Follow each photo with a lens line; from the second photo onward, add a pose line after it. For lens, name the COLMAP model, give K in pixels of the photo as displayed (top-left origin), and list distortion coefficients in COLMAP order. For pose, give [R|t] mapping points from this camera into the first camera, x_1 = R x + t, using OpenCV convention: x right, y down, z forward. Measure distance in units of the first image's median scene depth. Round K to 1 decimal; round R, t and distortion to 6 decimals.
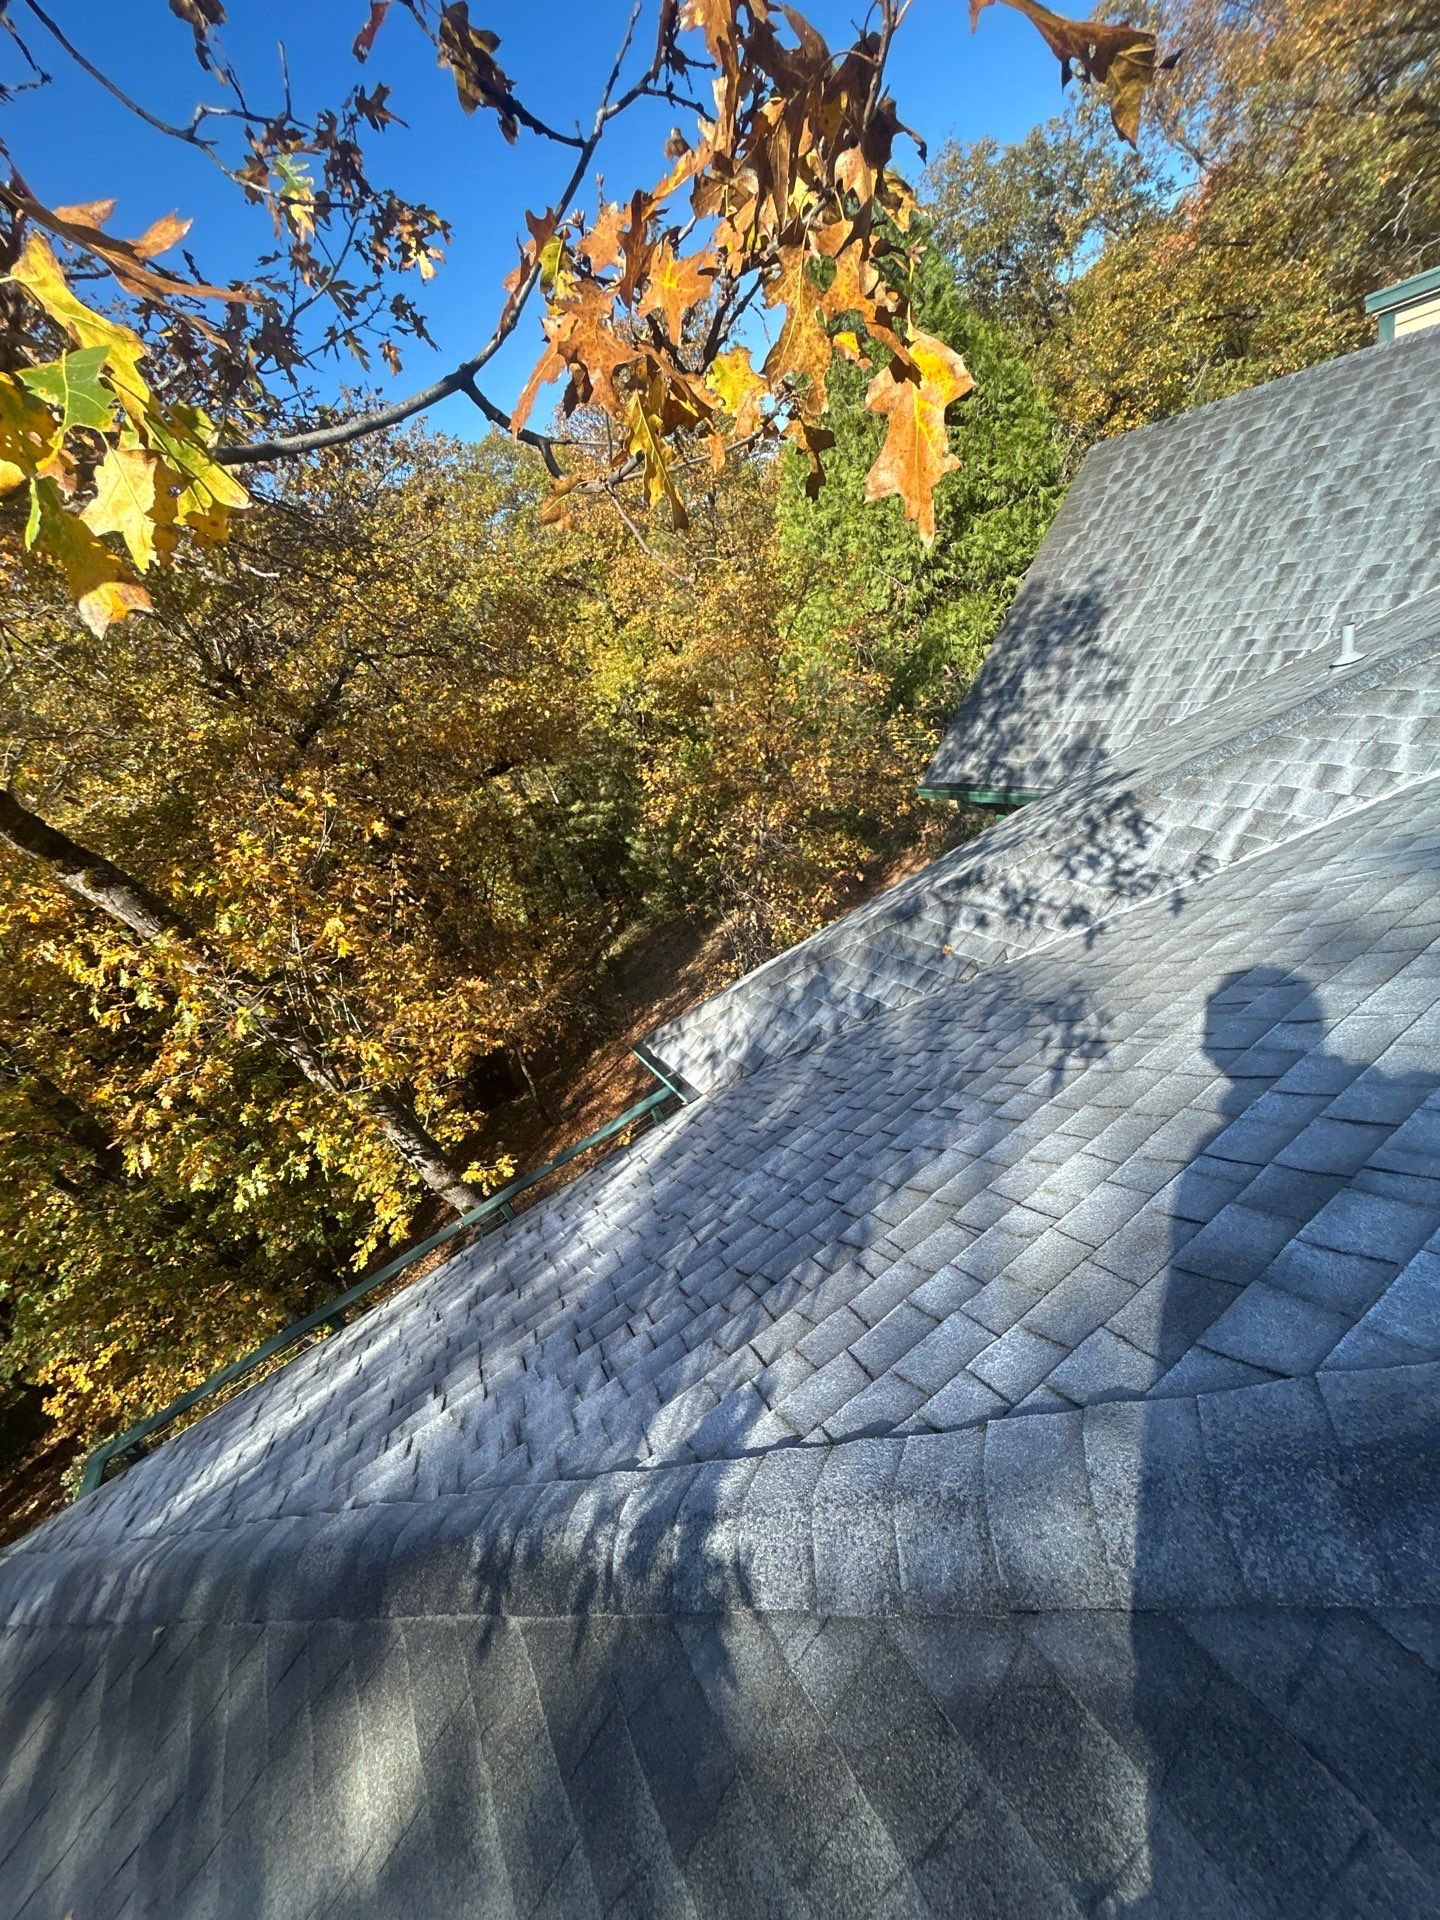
lens RADIAL K [[769.7, 0, 724.4], [0, 769.7, 961.1], [0, 0, 1]] dist [0.001902, -0.000206]
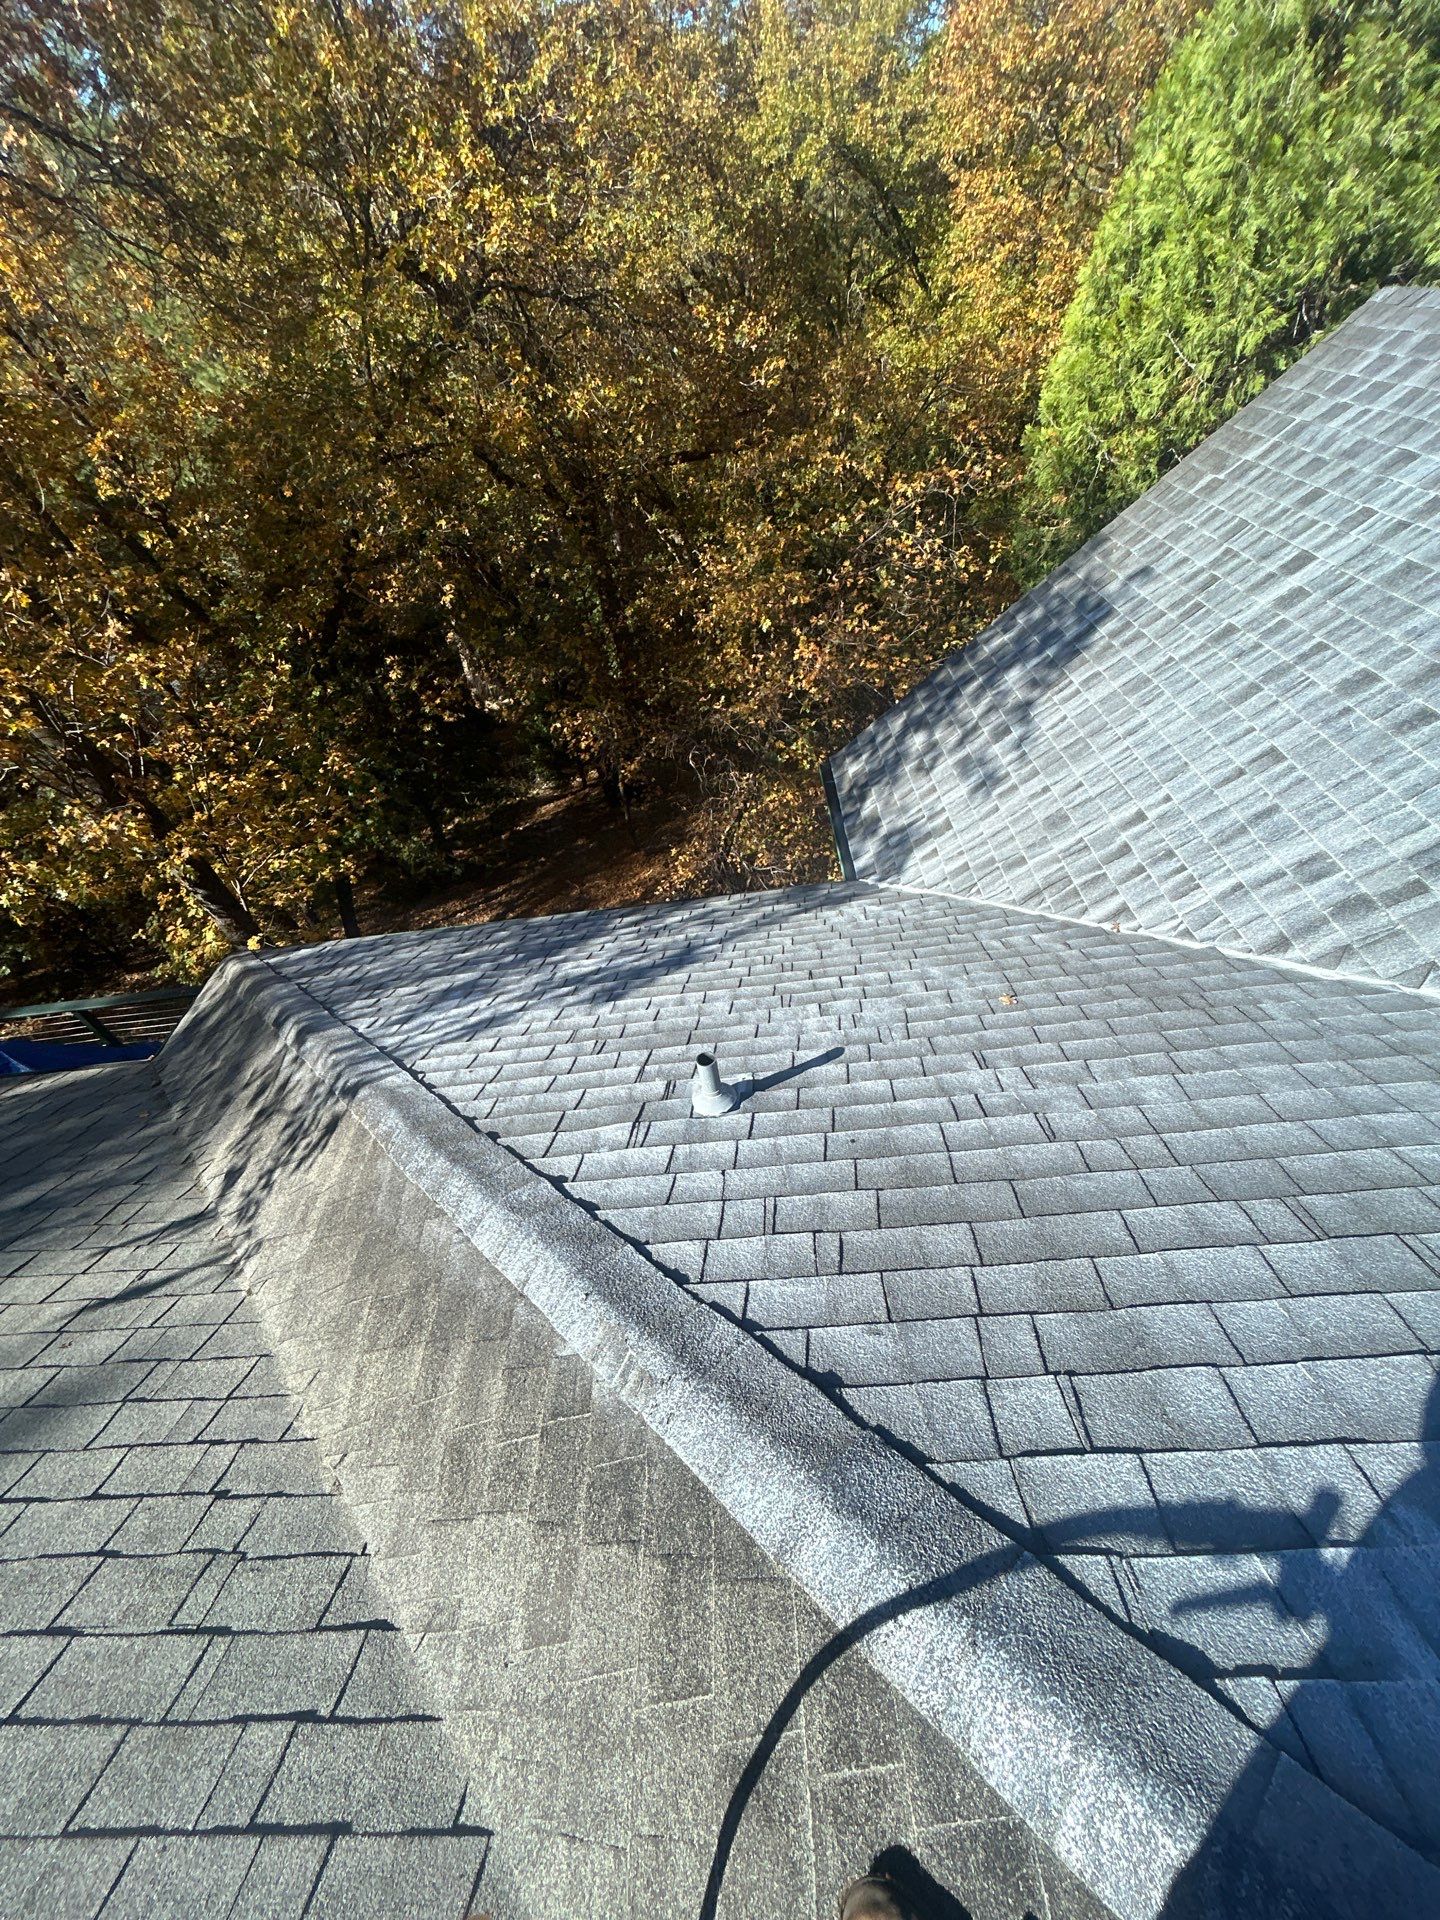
lens RADIAL K [[769.7, 0, 724.4], [0, 769.7, 961.1], [0, 0, 1]] dist [0.001902, -0.000206]
pose [[0.857302, 0.469570, -0.211039, 0.605939], [-0.357822, 0.838226, 0.411510, -0.491267], [0.370131, -0.277274, 0.886635, 0.349829]]
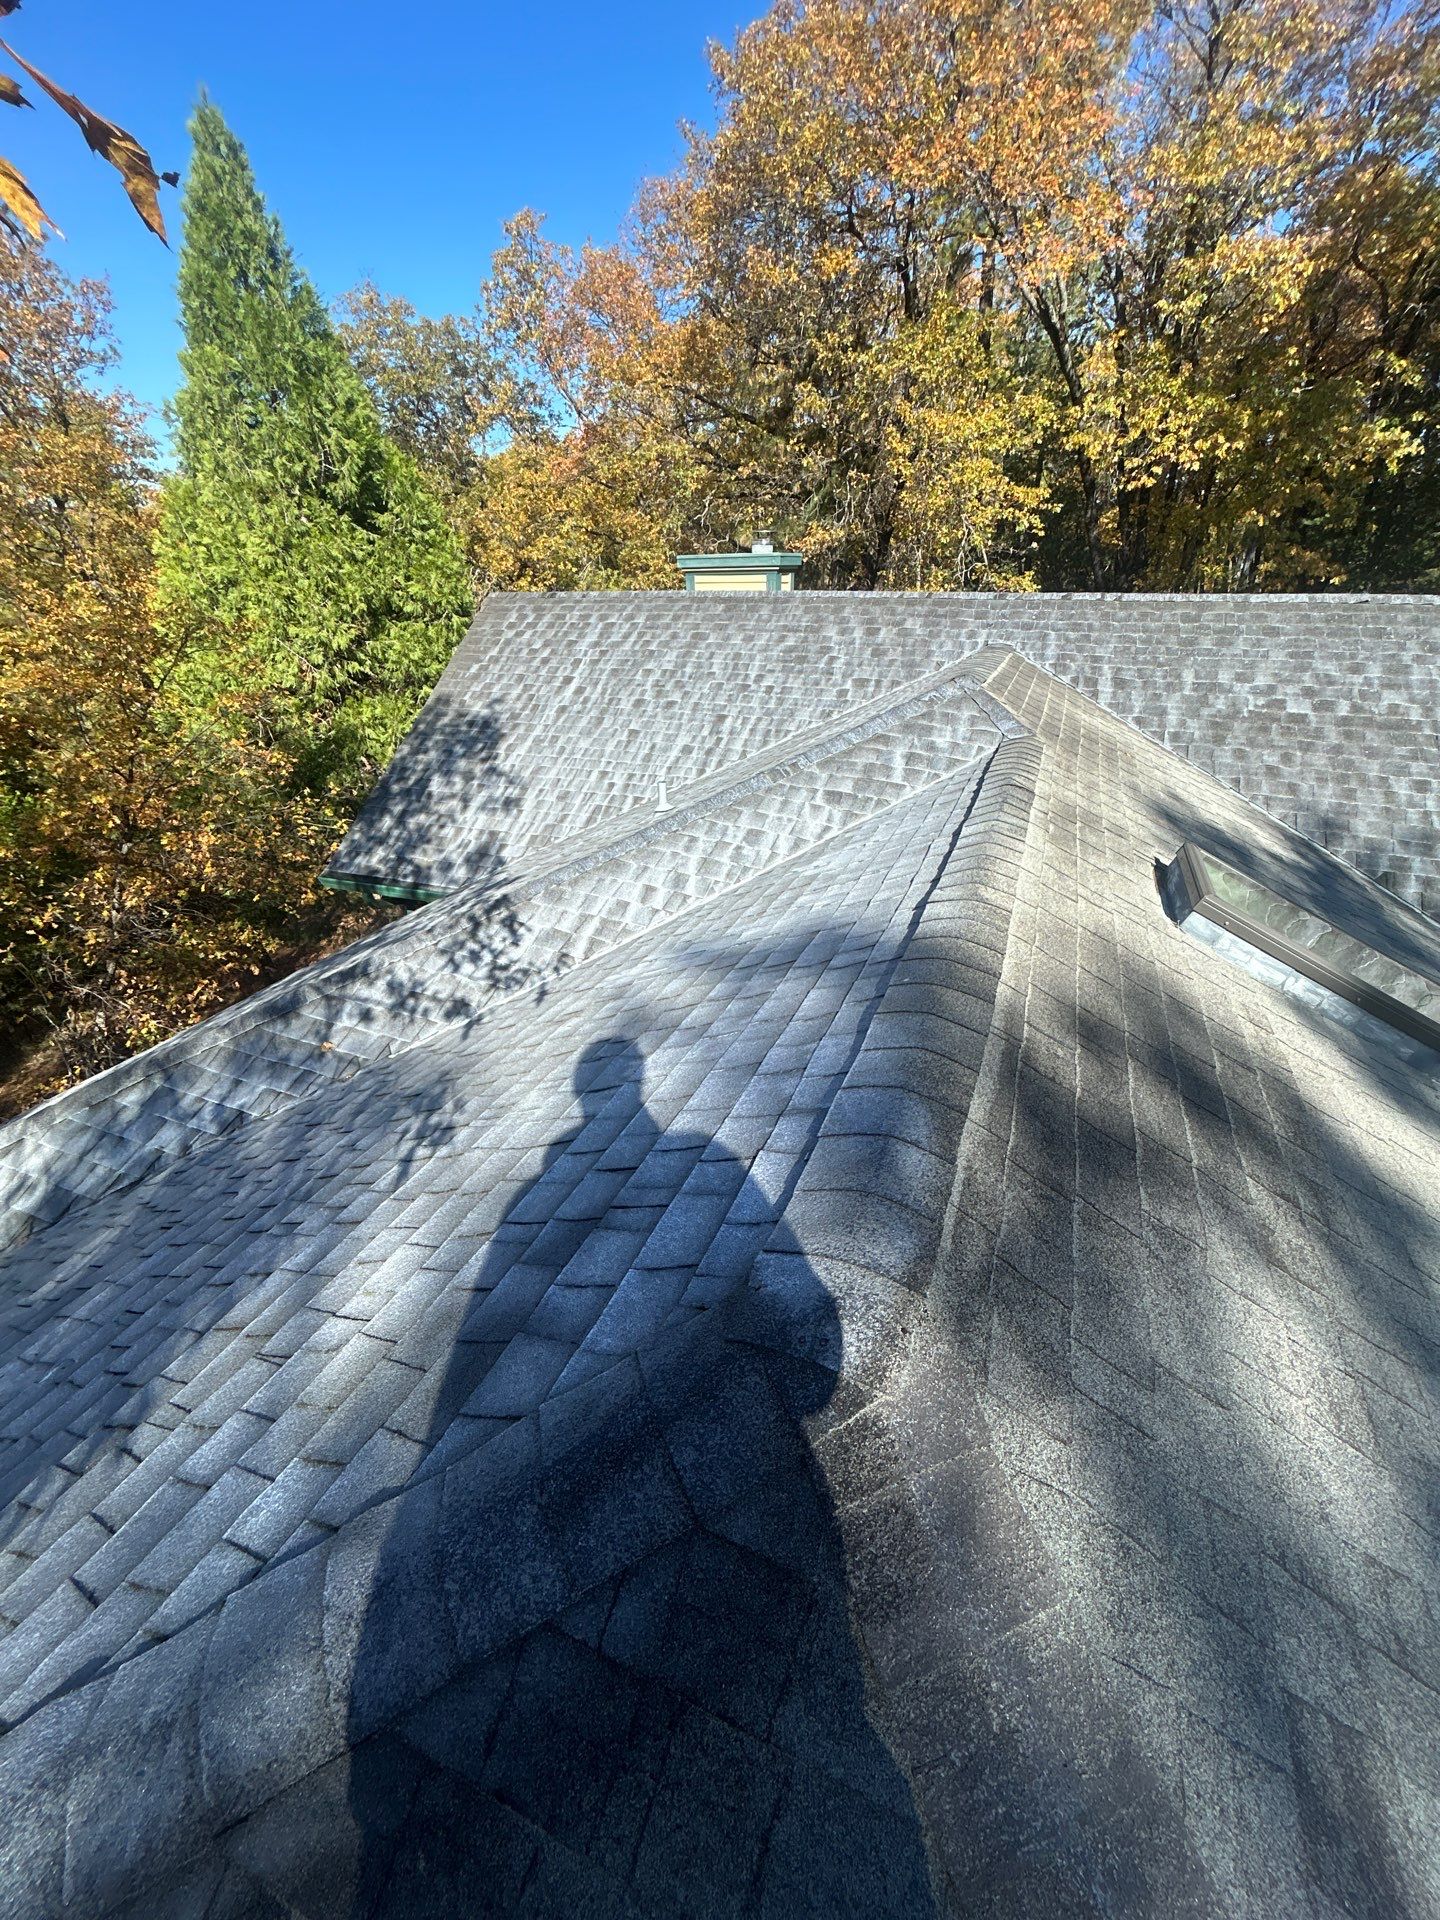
lens RADIAL K [[773.7, 0, 718.1], [0, 773.7, 960.6], [0, 0, 1]] dist [-0.003189, 0.002081]
pose [[0.769681, 0.025164, 0.637933, 0.037839], [0.056095, 0.992693, -0.106838, 0.005120], [-0.635960, 0.118016, 0.762645, -0.013468]]
